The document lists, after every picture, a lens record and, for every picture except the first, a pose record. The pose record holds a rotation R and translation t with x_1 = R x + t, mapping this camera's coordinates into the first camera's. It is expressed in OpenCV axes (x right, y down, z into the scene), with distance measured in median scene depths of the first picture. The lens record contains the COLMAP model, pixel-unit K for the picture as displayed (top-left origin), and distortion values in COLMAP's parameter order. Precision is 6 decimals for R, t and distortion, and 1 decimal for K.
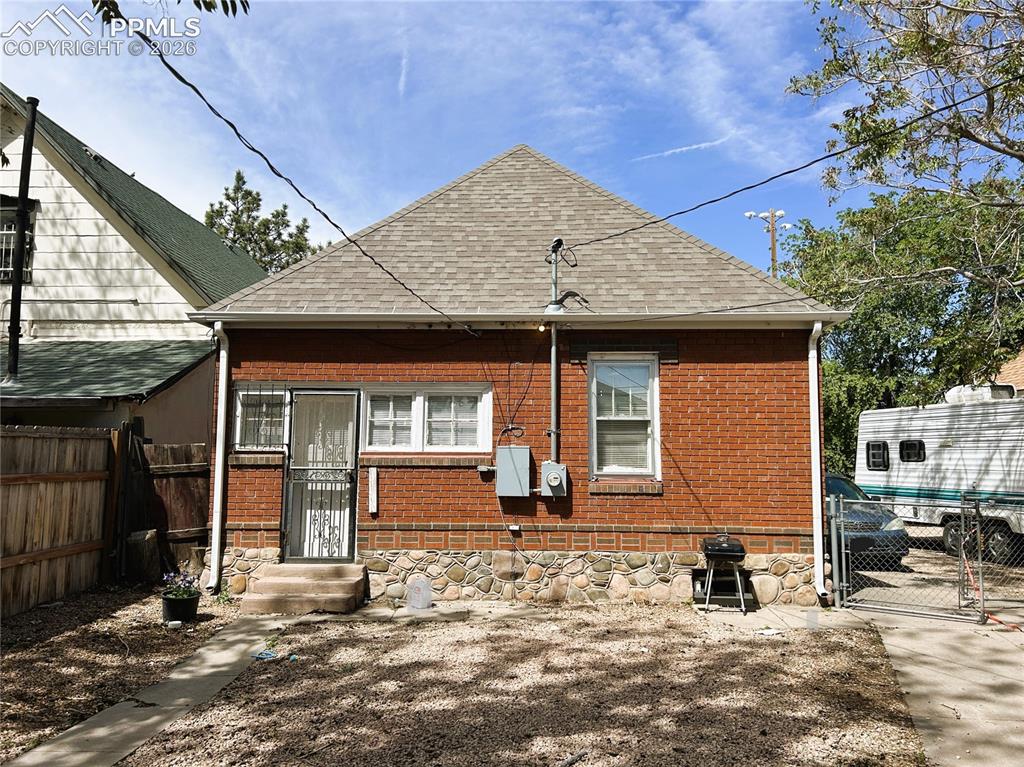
lens RADIAL K [[767.3, 0, 512.0], [0, 767.3, 383.5], [0, 0, 1]] dist [0.080110, -0.115133]
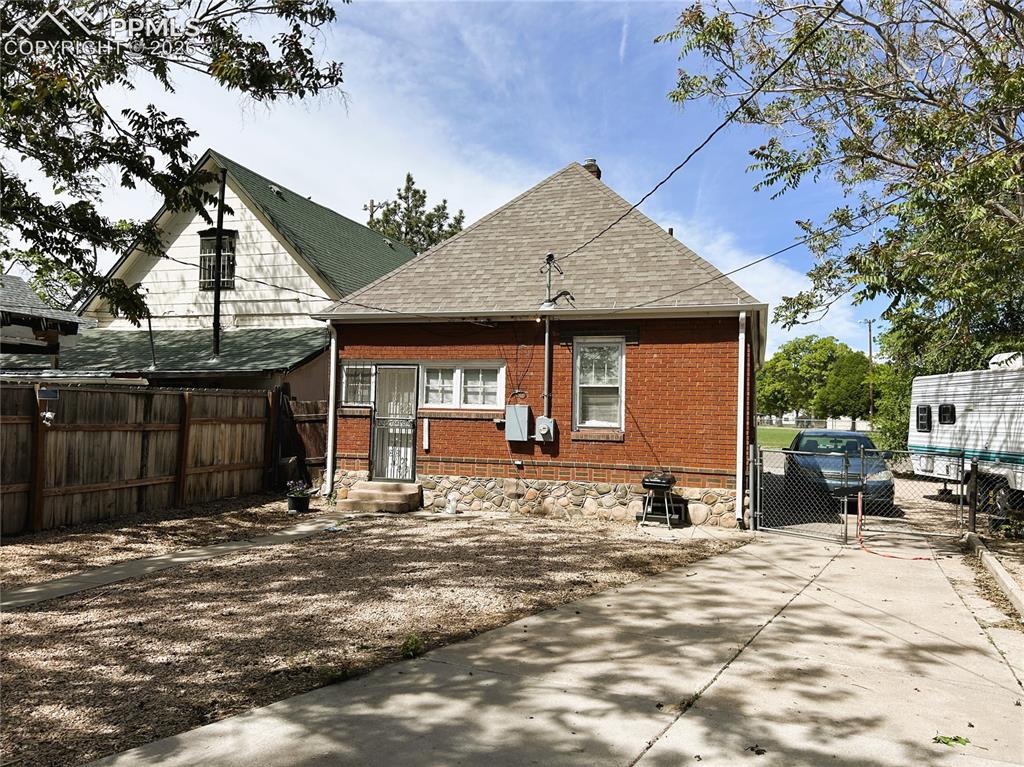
lens RADIAL K [[767.3, 0, 512.0], [0, 767.3, 383.5], [0, 0, 1]] dist [0.080110, -0.115133]
pose [[0.962408, 0.004208, -0.271575, 0.362766], [0.009981, 0.998657, 0.050846, -0.028265], [0.271424, -0.051646, 0.961073, -0.337680]]
